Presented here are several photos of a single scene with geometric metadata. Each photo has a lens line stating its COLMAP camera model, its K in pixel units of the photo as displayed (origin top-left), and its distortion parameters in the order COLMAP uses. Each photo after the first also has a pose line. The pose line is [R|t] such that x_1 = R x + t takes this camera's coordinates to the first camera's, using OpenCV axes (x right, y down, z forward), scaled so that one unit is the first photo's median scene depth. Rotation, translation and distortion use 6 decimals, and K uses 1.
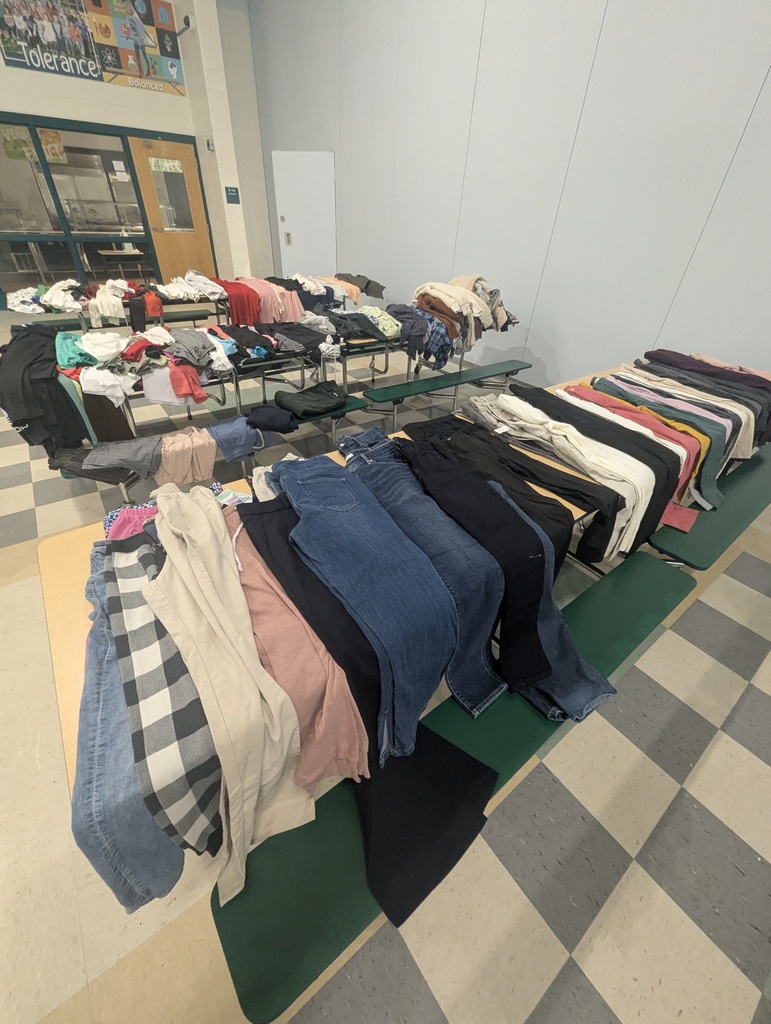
lens RADIAL K [[417.5, 0, 386.8], [0, 417.5, 513.8], [0, 0, 1]] dist [-0.003518, 0.000039]
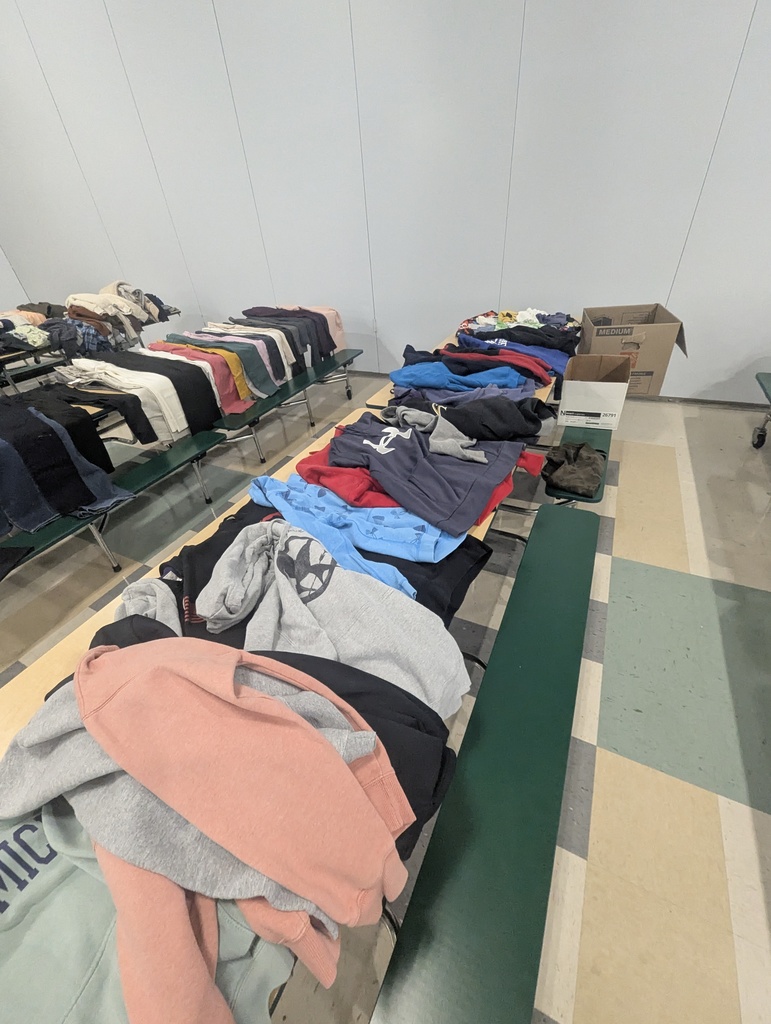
lens RADIAL K [[417.5, 0, 385.8], [0, 417.5, 507.8], [0, 0, 1]] dist [-0.003518, 0.000039]
pose [[0.884232, -0.354903, 0.303608, 0.327049], [0.358346, 0.932439, 0.046324, 0.269878], [-0.299536, 0.067836, 0.951670, -0.341281]]
